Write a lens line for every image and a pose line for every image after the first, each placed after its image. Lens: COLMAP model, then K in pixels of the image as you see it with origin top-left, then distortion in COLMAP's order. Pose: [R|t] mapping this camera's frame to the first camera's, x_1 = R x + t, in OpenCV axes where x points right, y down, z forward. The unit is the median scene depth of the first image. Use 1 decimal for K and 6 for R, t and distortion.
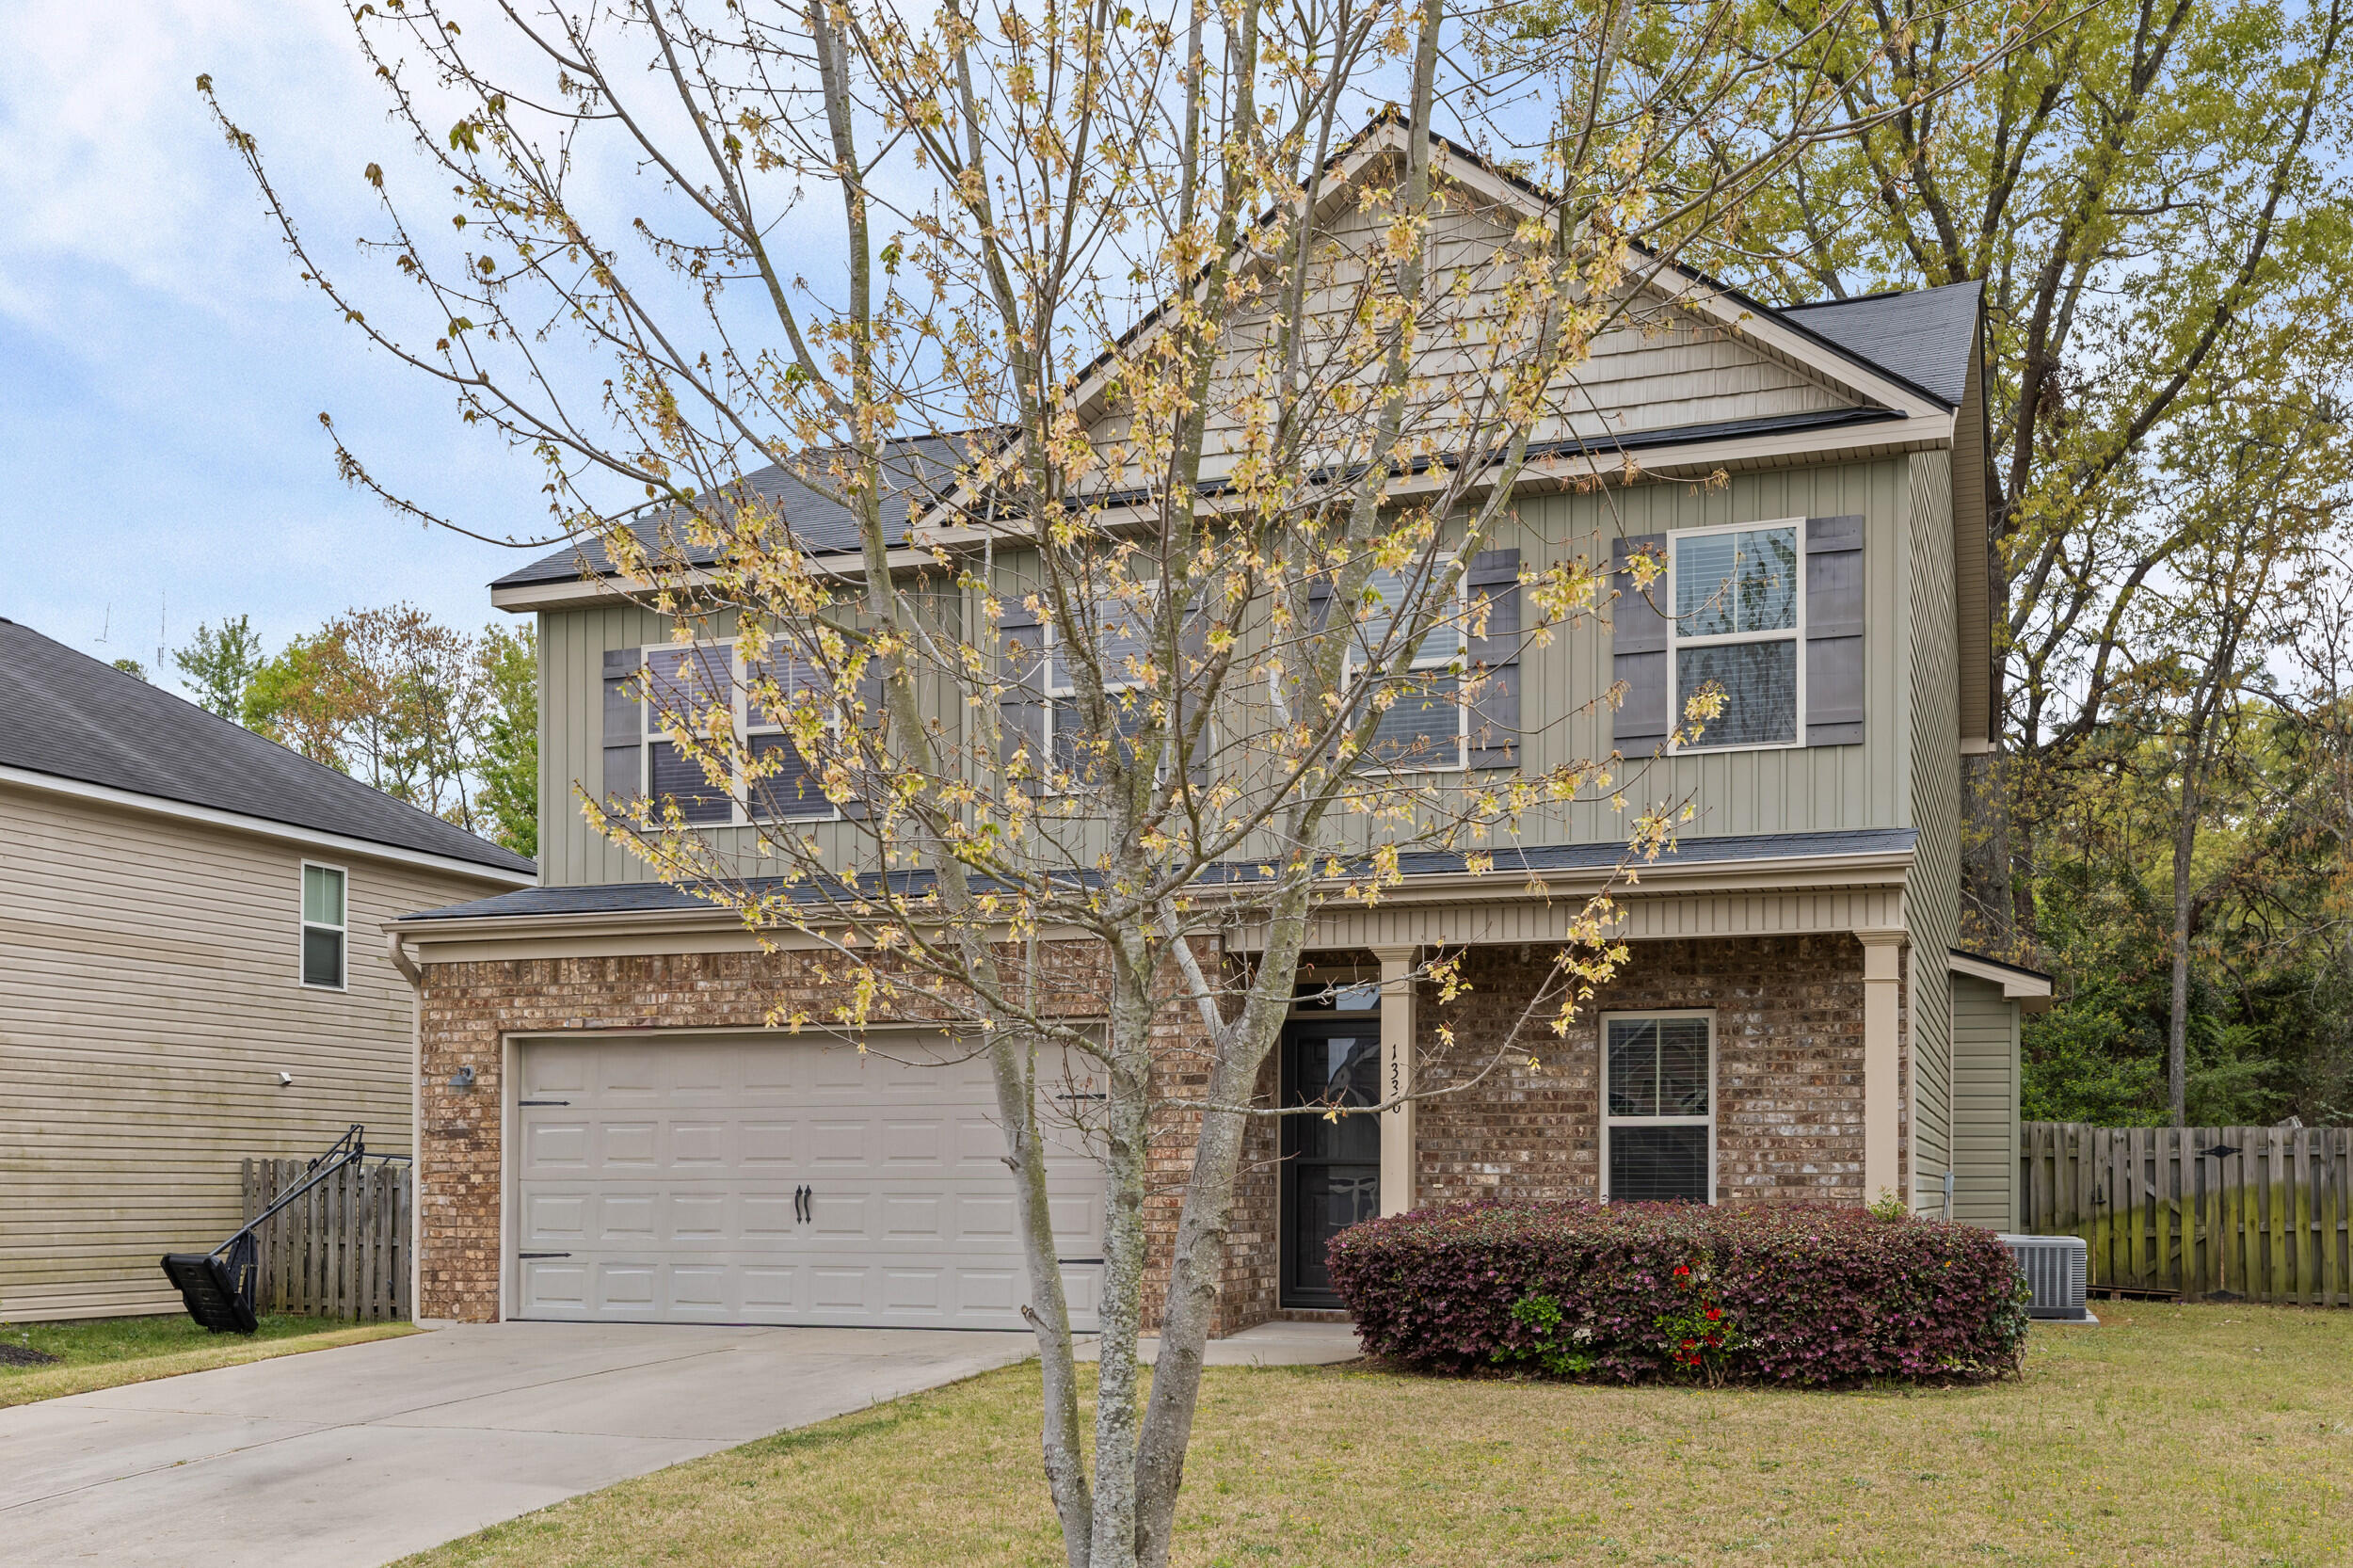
lens RADIAL K [[2358.0, 0, 1179.2], [0, 2358.0, 1181.9], [0, 0, 1]] dist [0.002066, -0.001343]
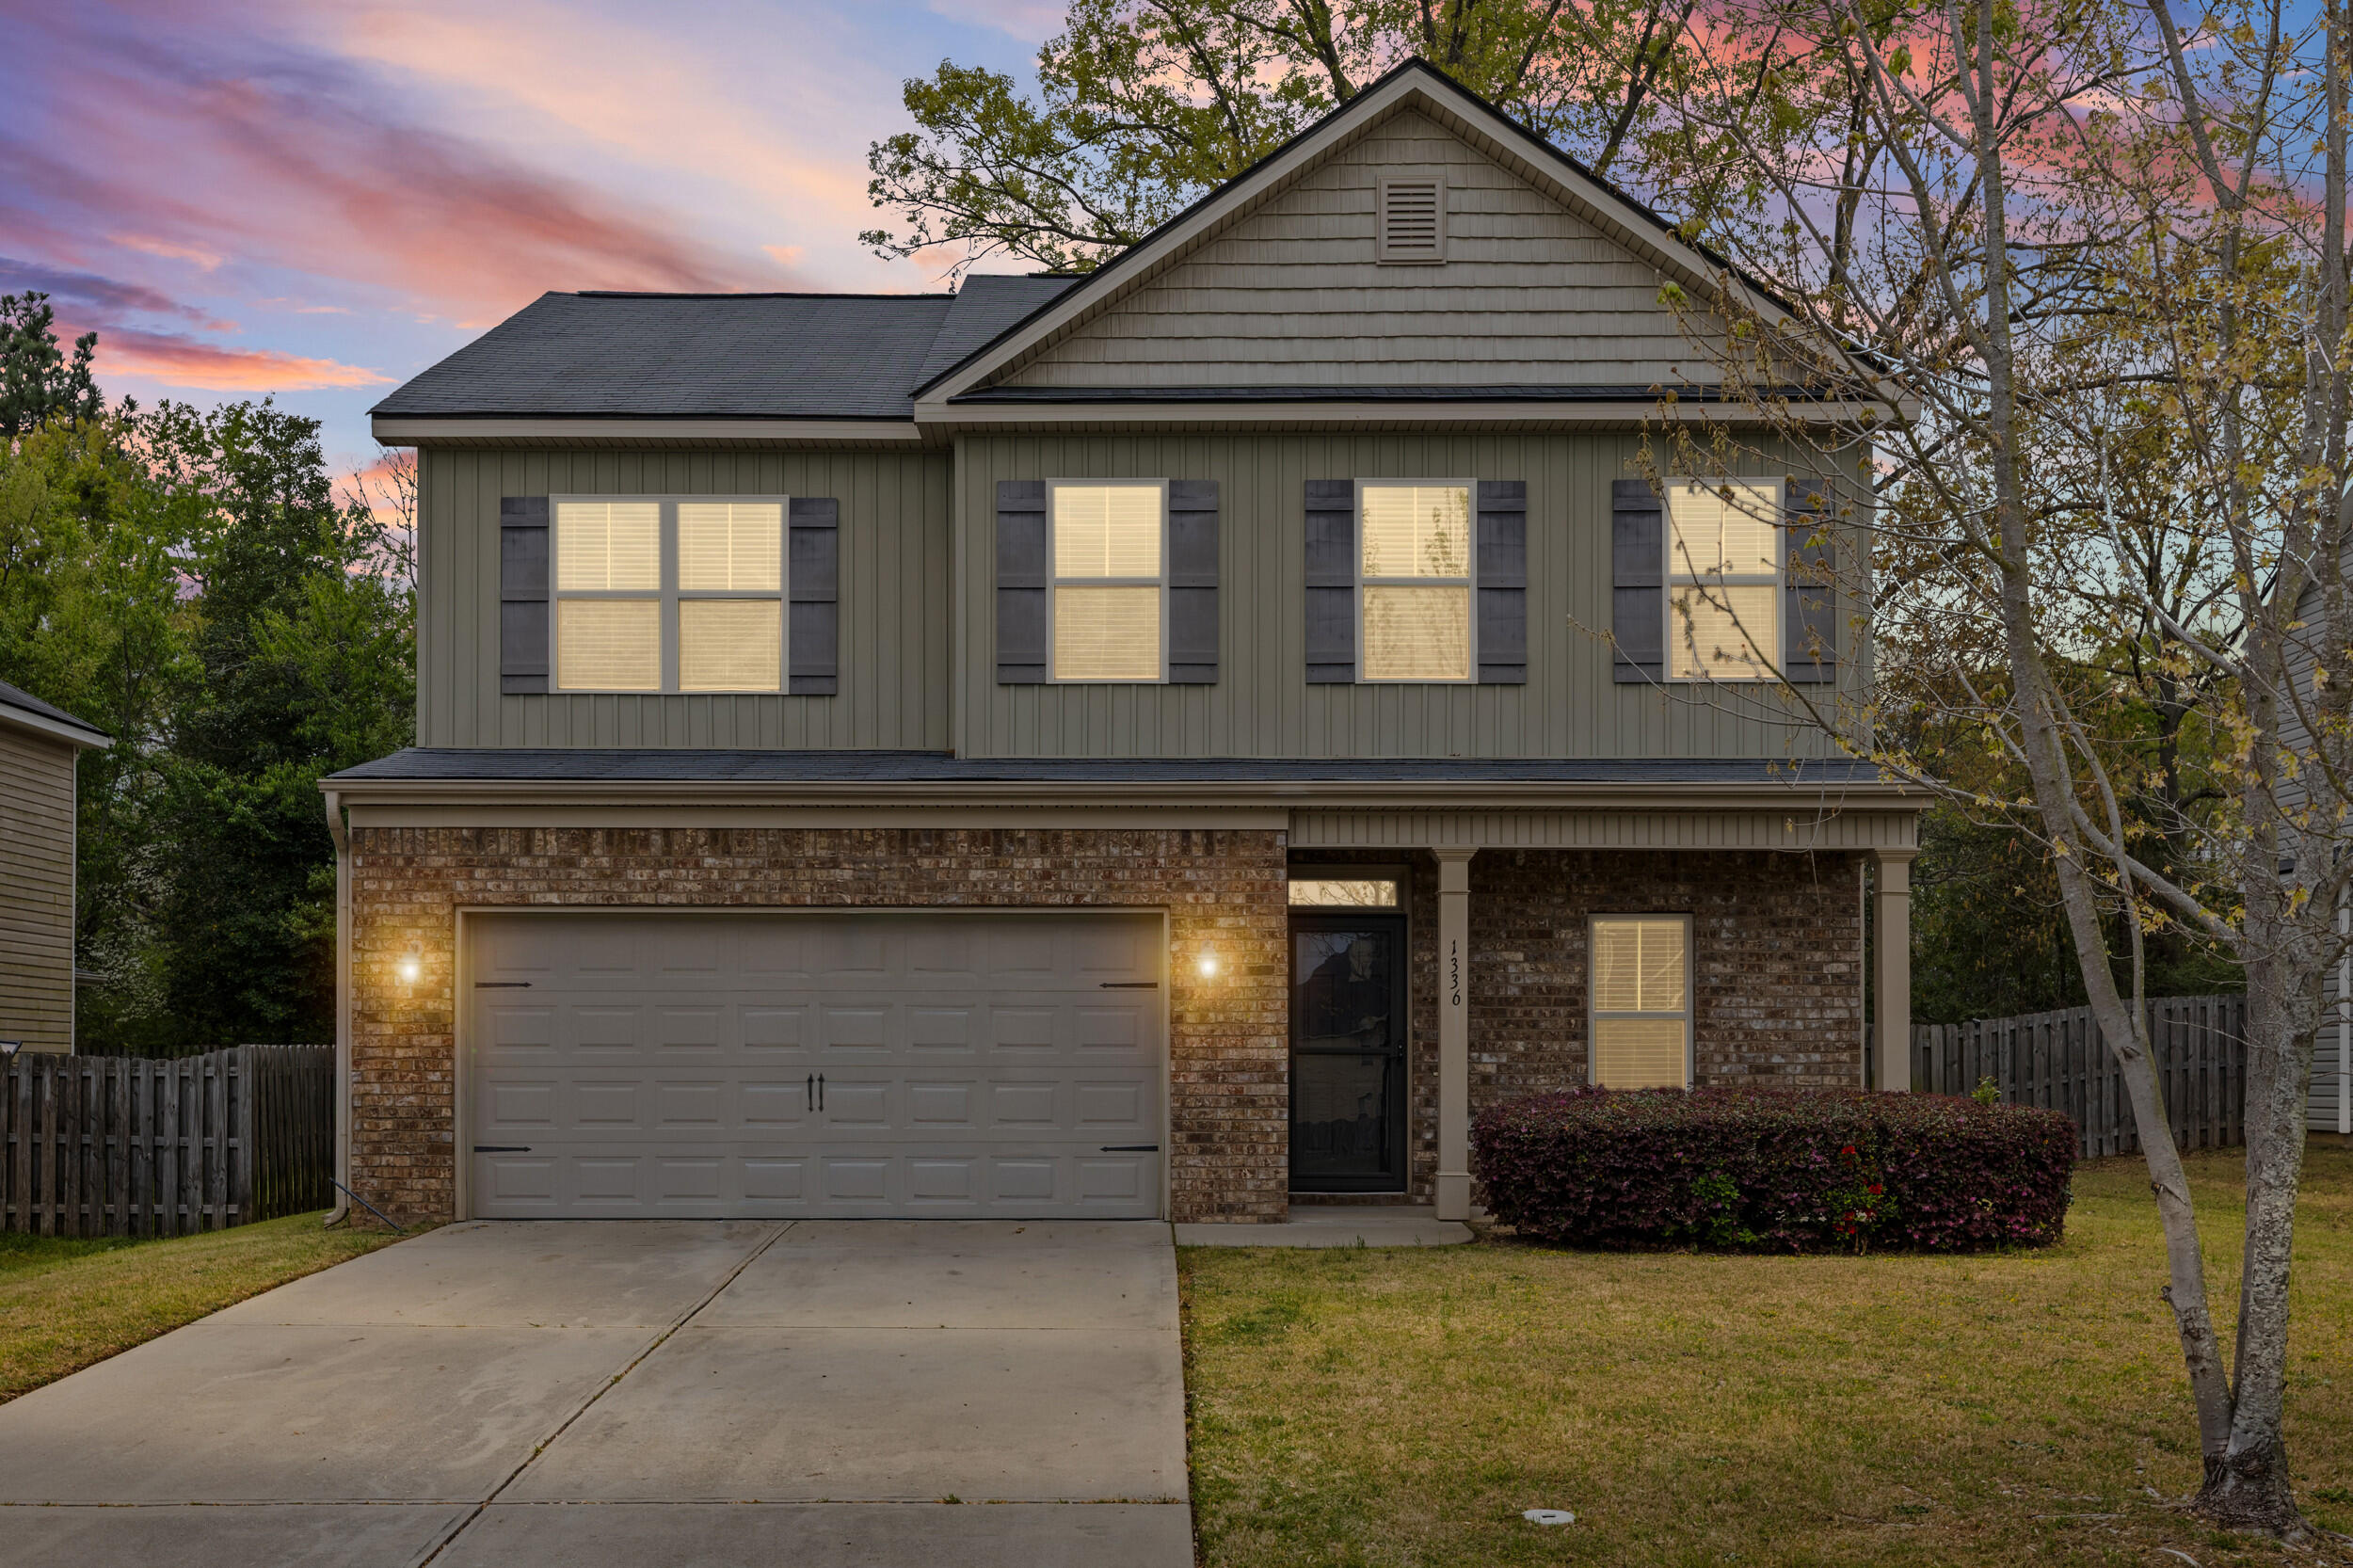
lens RADIAL K [[2353.1, 0, 1134.5], [0, 2353.1, 1053.7], [0, 0, 1]] dist [-0.004753, 0.011205]
pose [[0.938805, 0.003616, 0.344431, -0.392420], [-0.001244, 0.999974, -0.007110, 0.000262], [-0.344448, 0.006246, 0.938785, 0.056583]]
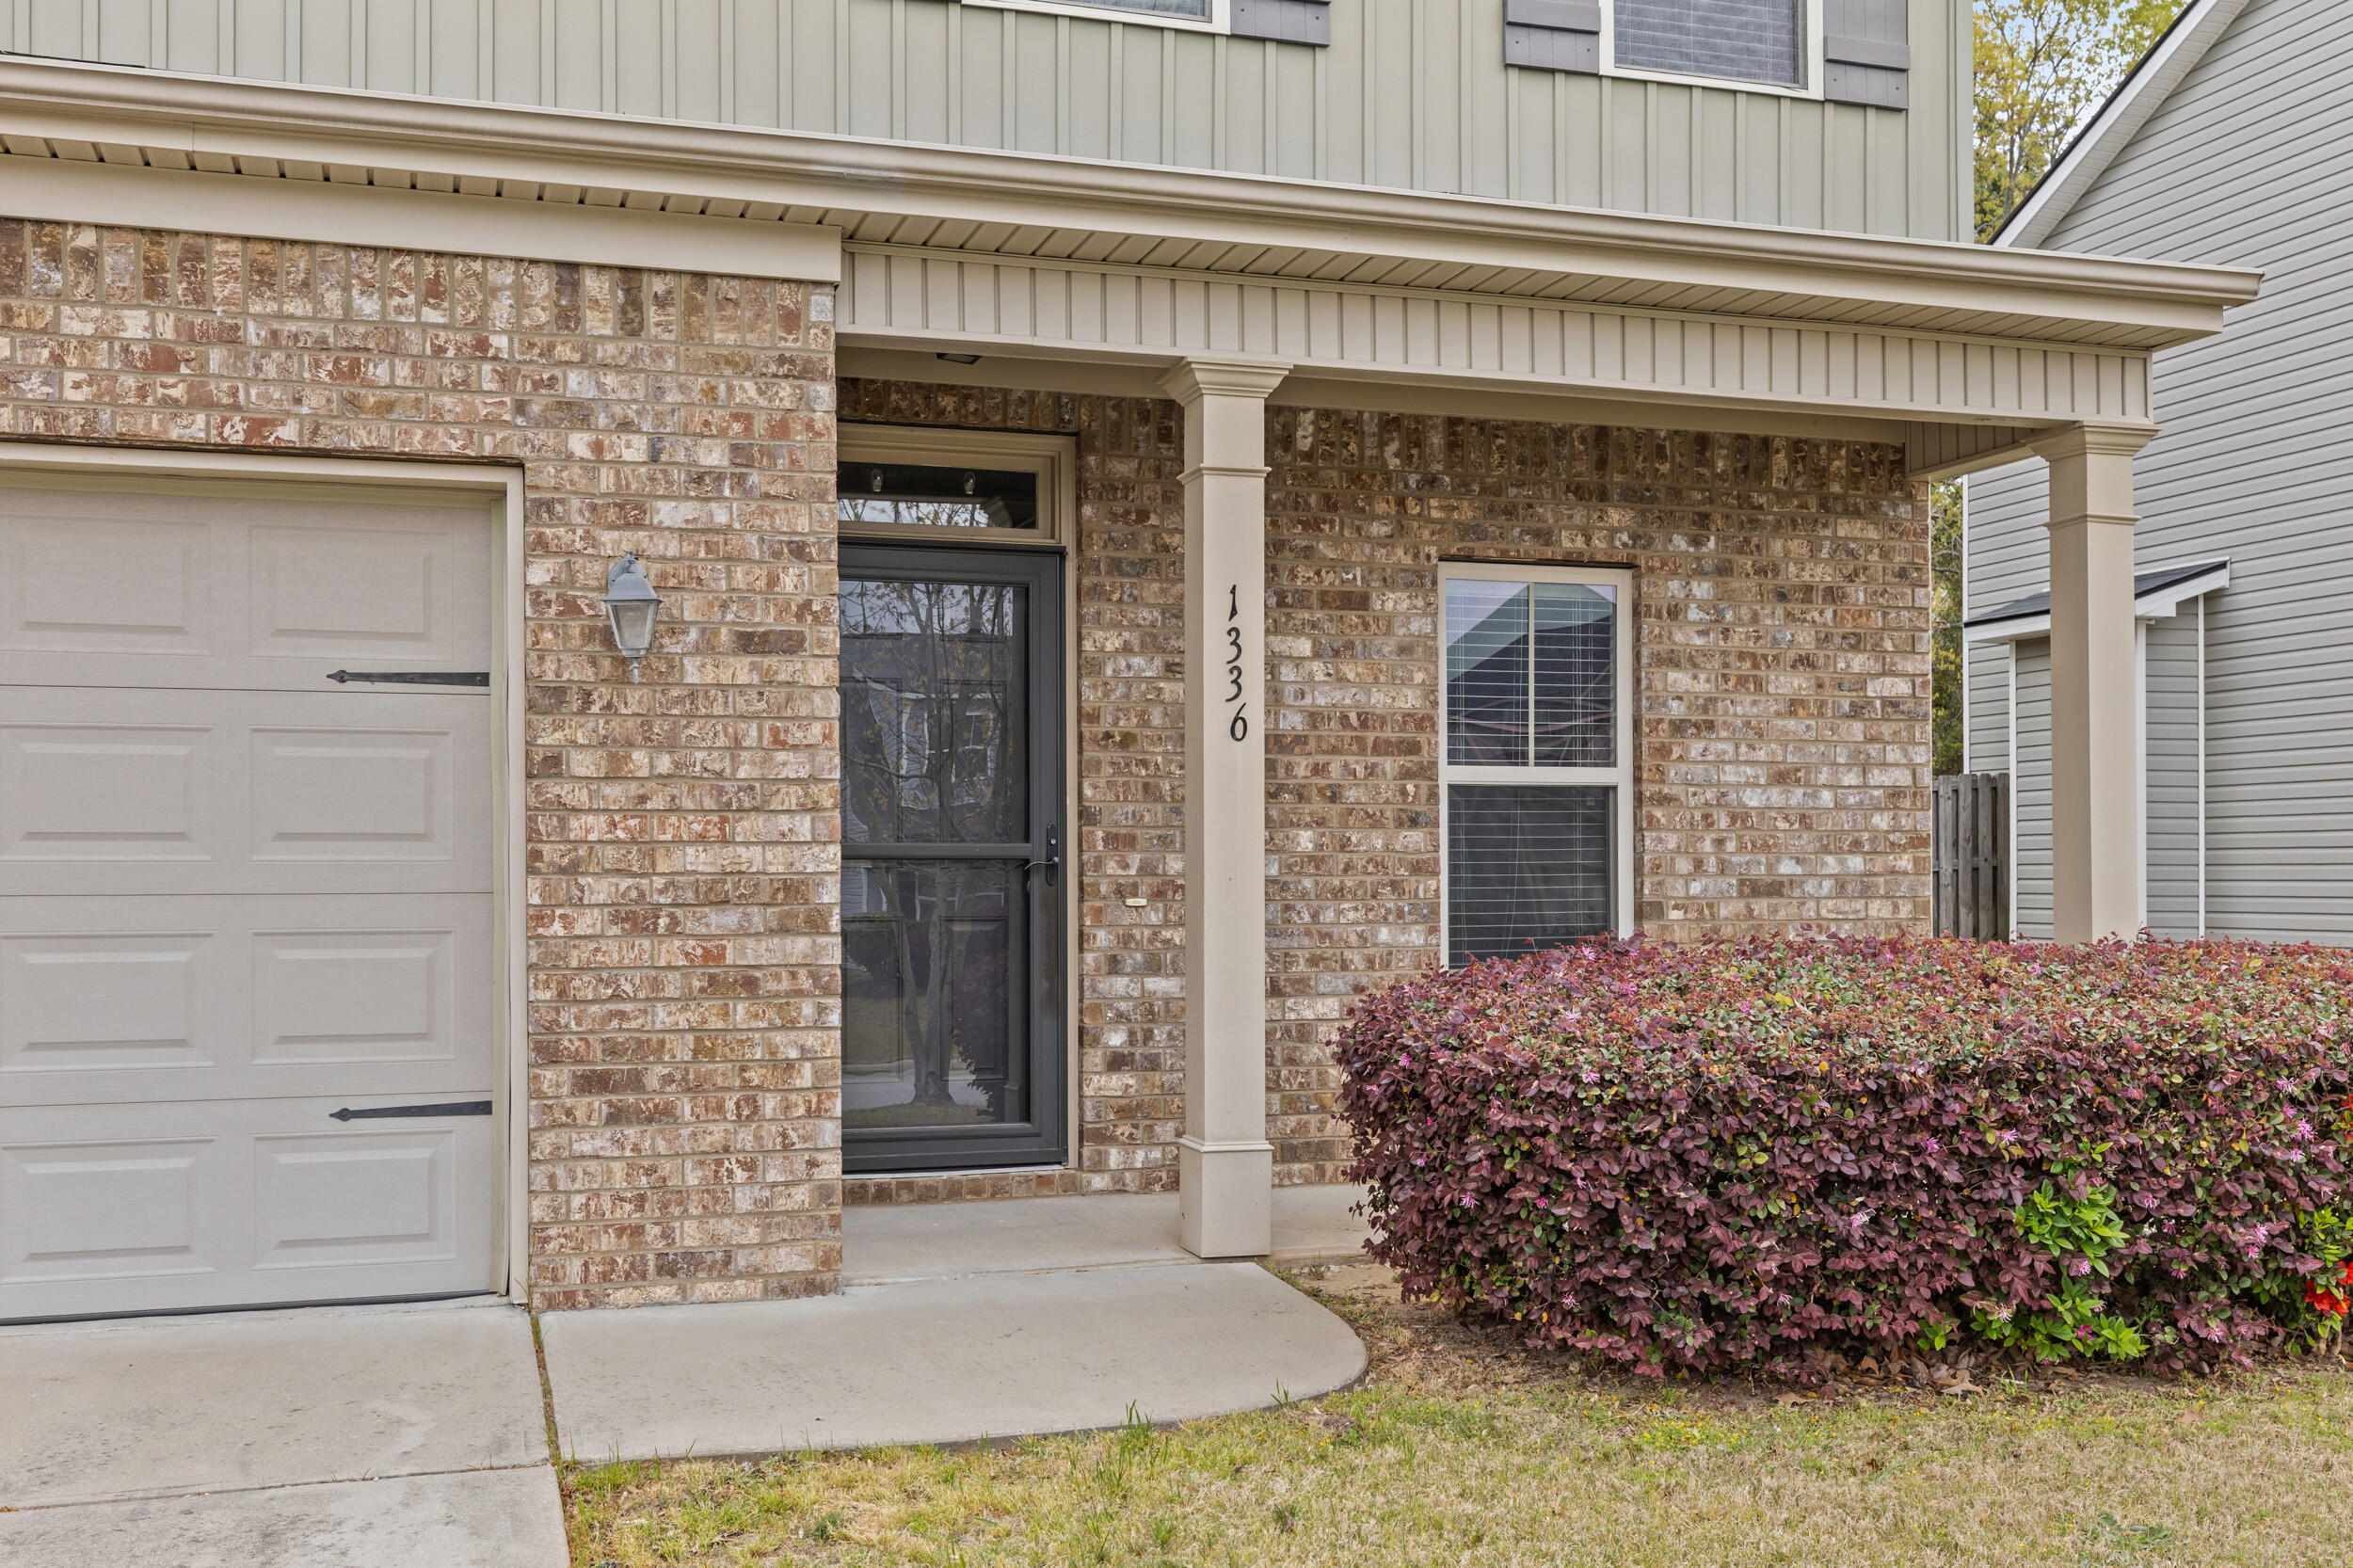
lens RADIAL K [[2291.0, 0, 1189.3], [0, 2291.0, 866.1], [0, 0, 1]] dist [-0.000668, 0.008172]
pose [[0.785939, -0.000485, 0.618304, -0.173705], [0.002364, 0.999995, -0.002221, -0.004705], [-0.618299, 0.003207, 0.785936, 0.645074]]
